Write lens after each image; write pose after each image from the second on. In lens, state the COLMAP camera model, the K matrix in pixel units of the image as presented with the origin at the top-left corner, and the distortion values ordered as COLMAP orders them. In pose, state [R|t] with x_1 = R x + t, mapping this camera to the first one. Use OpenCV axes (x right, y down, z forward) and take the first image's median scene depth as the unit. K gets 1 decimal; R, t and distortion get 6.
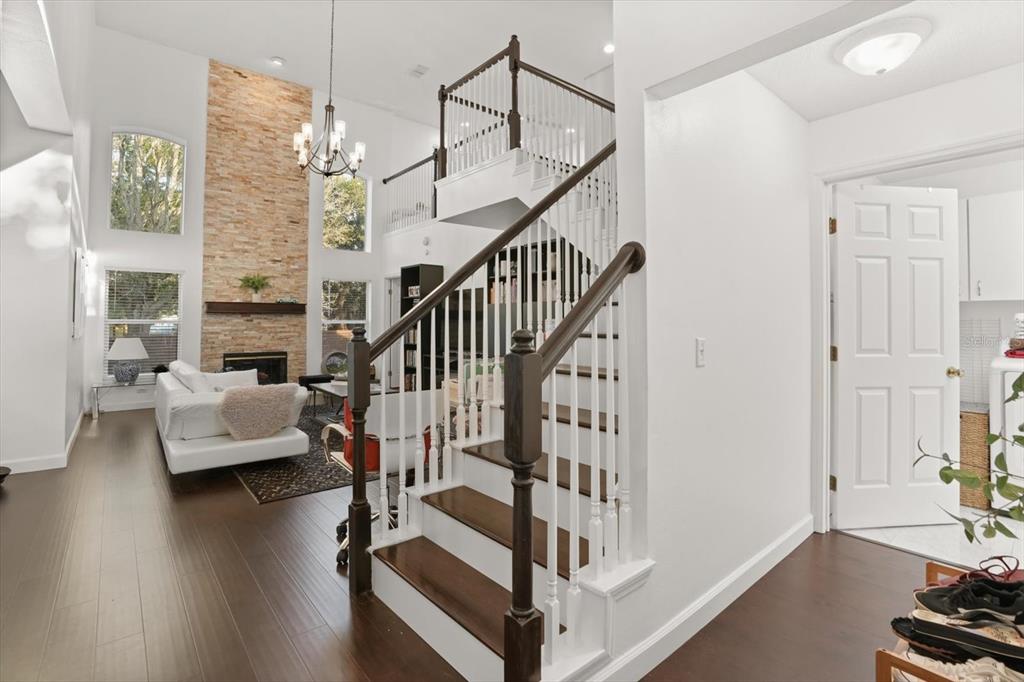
lens RADIAL K [[473.0, 0, 512.2], [0, 473.0, 312.3], [0, 0, 1]] dist [-0.000270, -0.000097]
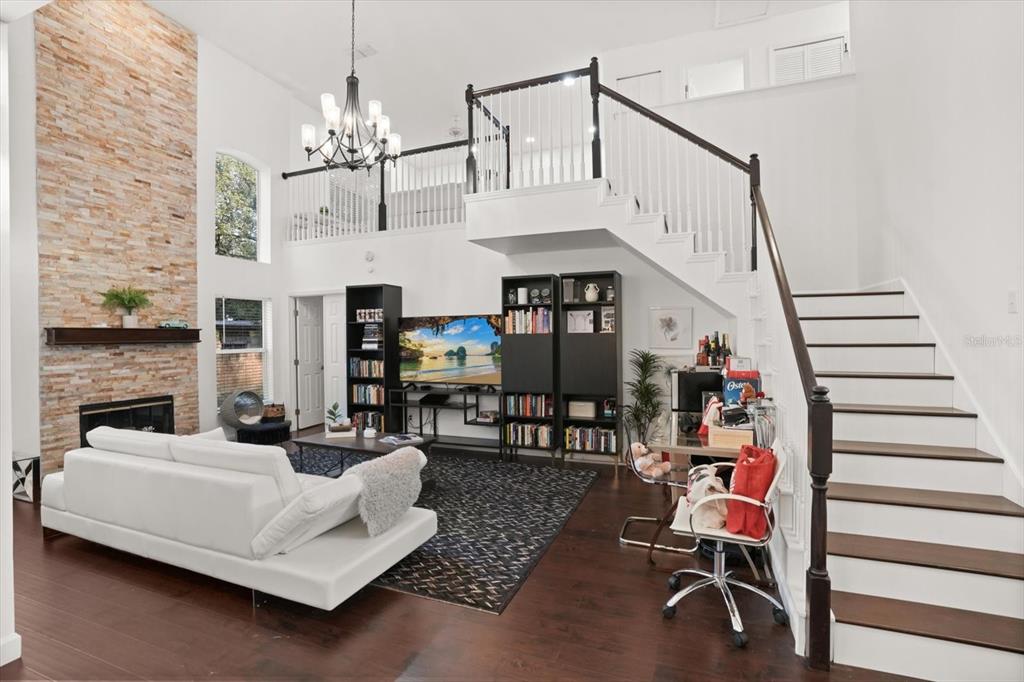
lens RADIAL K [[455.6, 0, 512.0], [0, 455.6, 341.0], [0, 0, 1]] dist [-0.001736, 0.008448]
pose [[0.889005, -0.010814, 0.457770, -0.349412], [-0.002126, 0.999613, 0.027744, -0.021261], [-0.457892, -0.025637, 0.888638, 0.147916]]
